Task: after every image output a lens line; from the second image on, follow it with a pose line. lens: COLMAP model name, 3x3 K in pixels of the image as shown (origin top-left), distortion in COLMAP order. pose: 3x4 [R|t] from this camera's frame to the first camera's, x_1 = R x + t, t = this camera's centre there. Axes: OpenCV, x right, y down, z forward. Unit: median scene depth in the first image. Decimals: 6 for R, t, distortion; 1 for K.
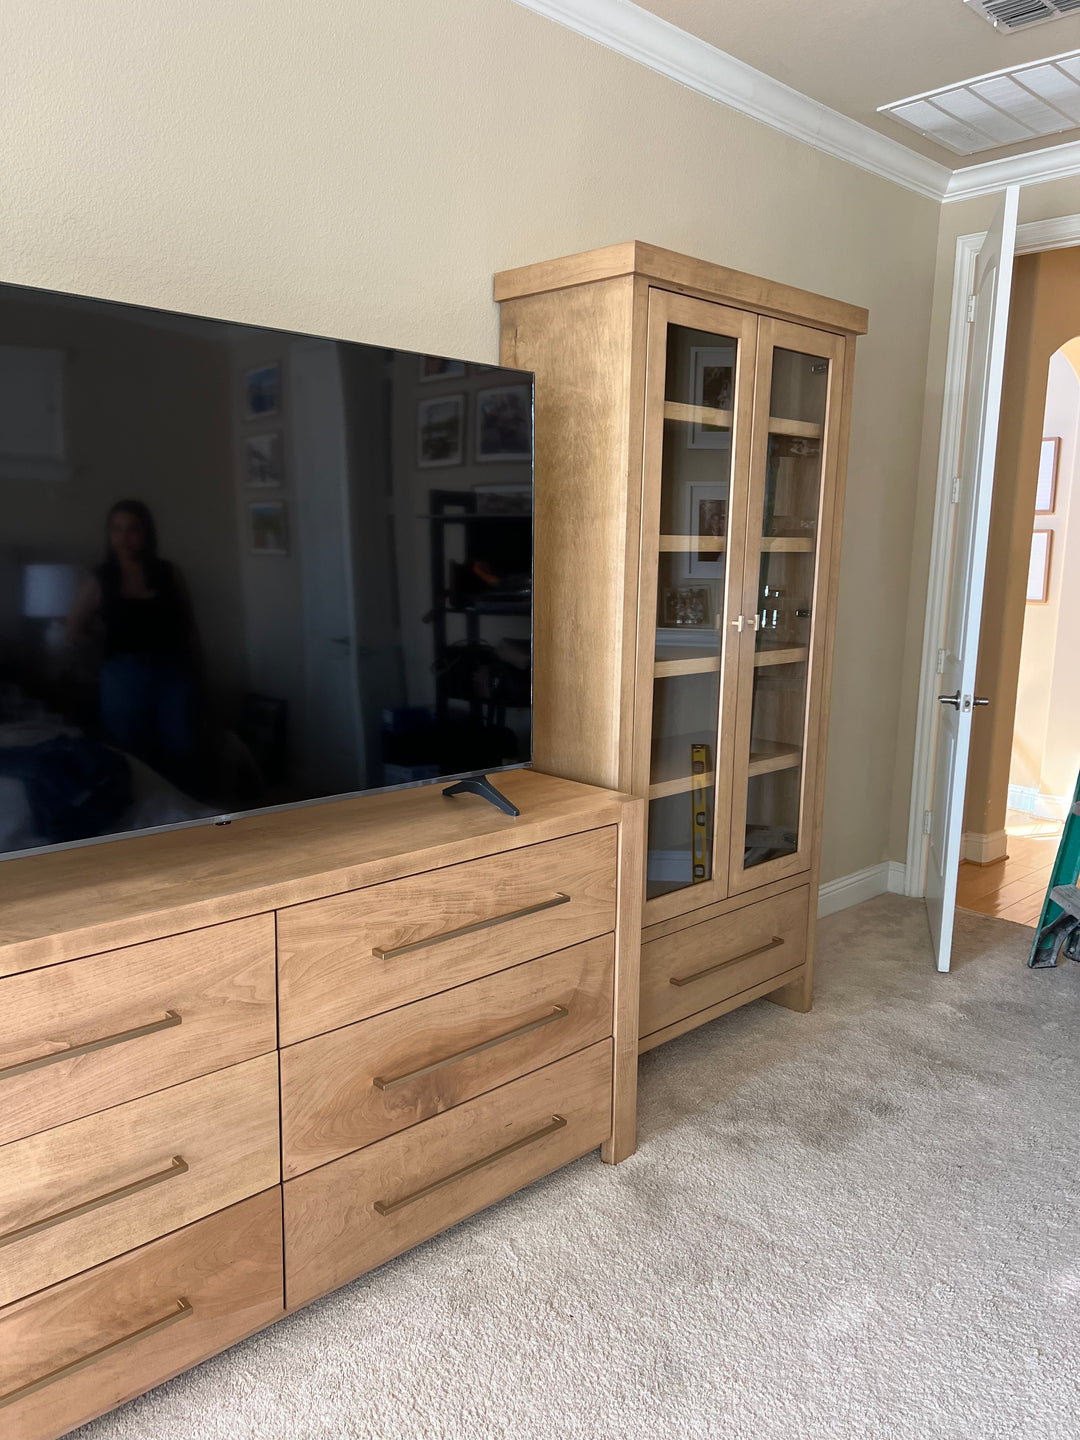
lens RADIAL K [[1066.8, 0, 545.3], [0, 1066.8, 730.3], [0, 0, 1]] dist [0.060208, -0.072854]
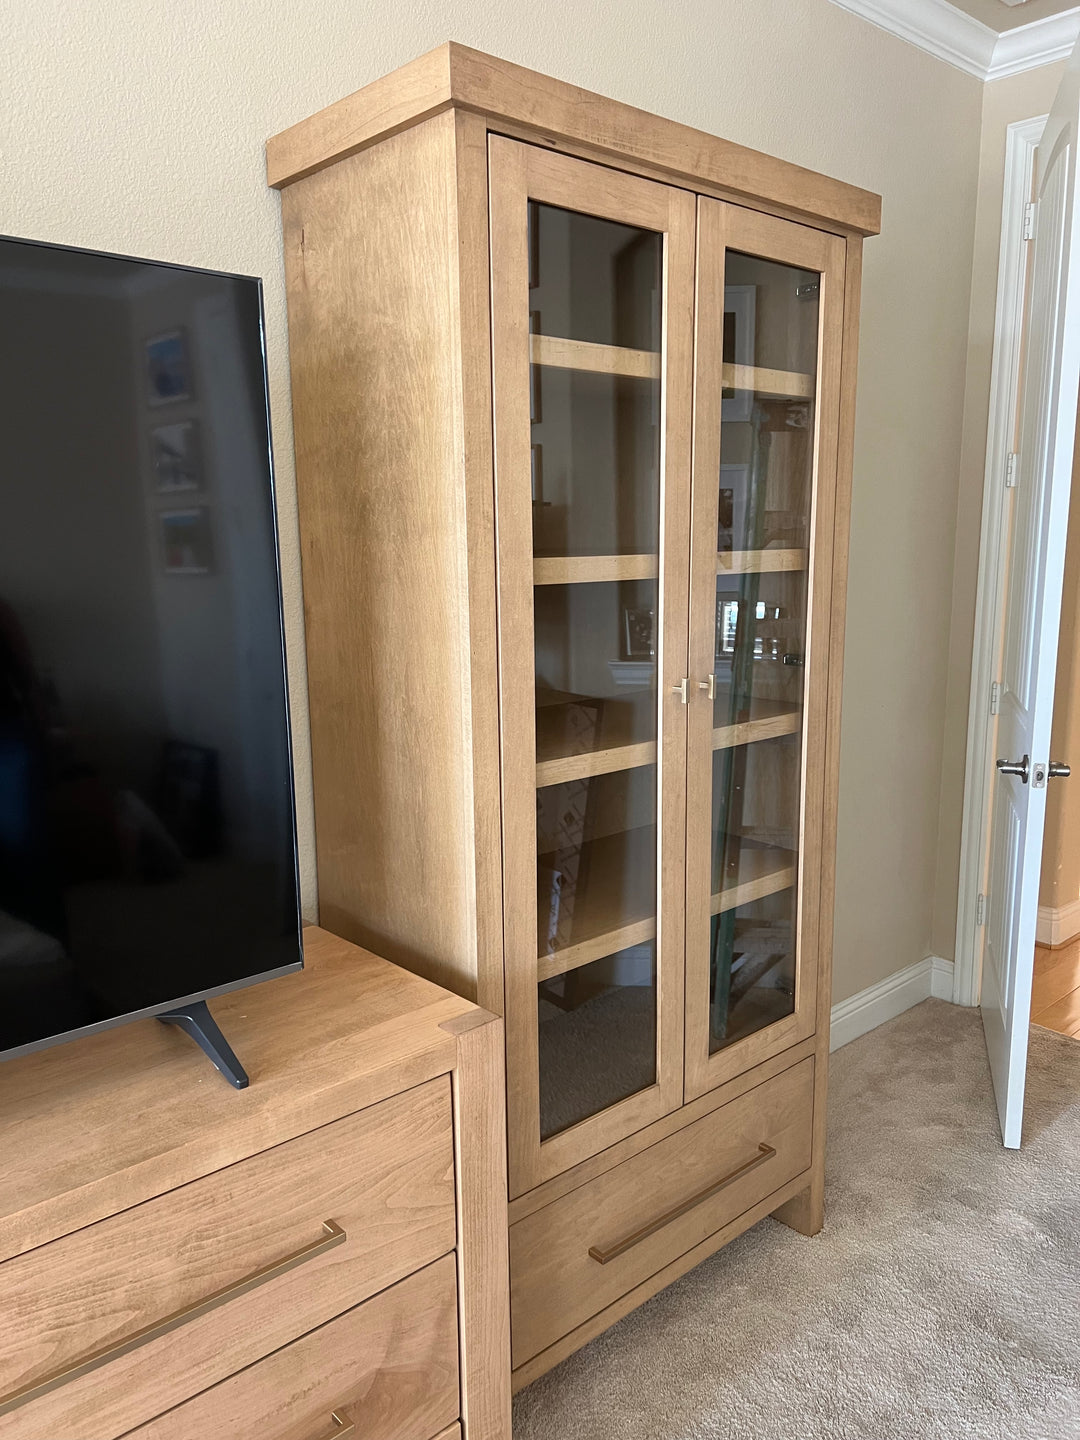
lens RADIAL K [[1078.1, 0, 544.3], [0, 1078.1, 725.4], [0, 0, 1]] dist [0.019745, -0.011085]
pose [[0.999240, -0.020955, -0.032873, 0.129593], [0.021049, 0.999775, 0.002535, -0.089794], [0.032812, -0.003225, 0.999456, 0.392624]]
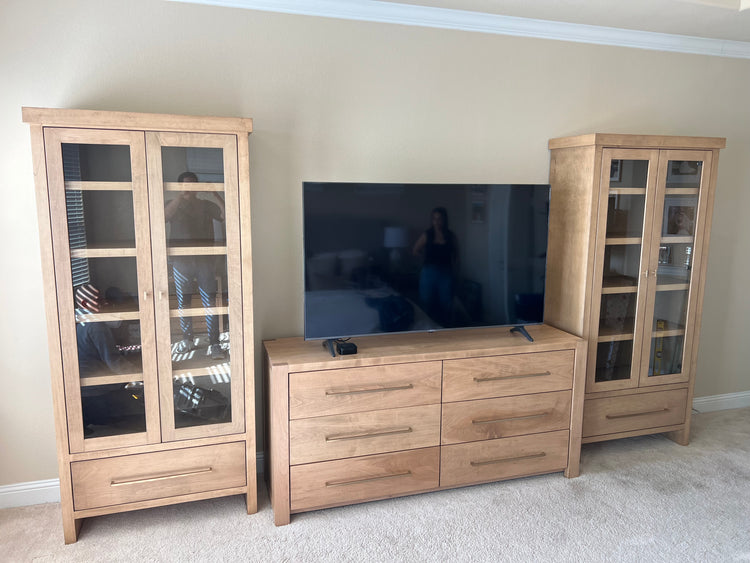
lens RADIAL K [[561.5, 0, 375.0], [0, 561.5, 281.5], [0, 0, 1]] dist [0.019745, -0.011085]
pose [[0.893576, 0.065448, -0.444115, 0.217317], [-0.072465, 0.997370, 0.001177, -0.042528], [0.443025, 0.031131, 0.895969, -0.448789]]
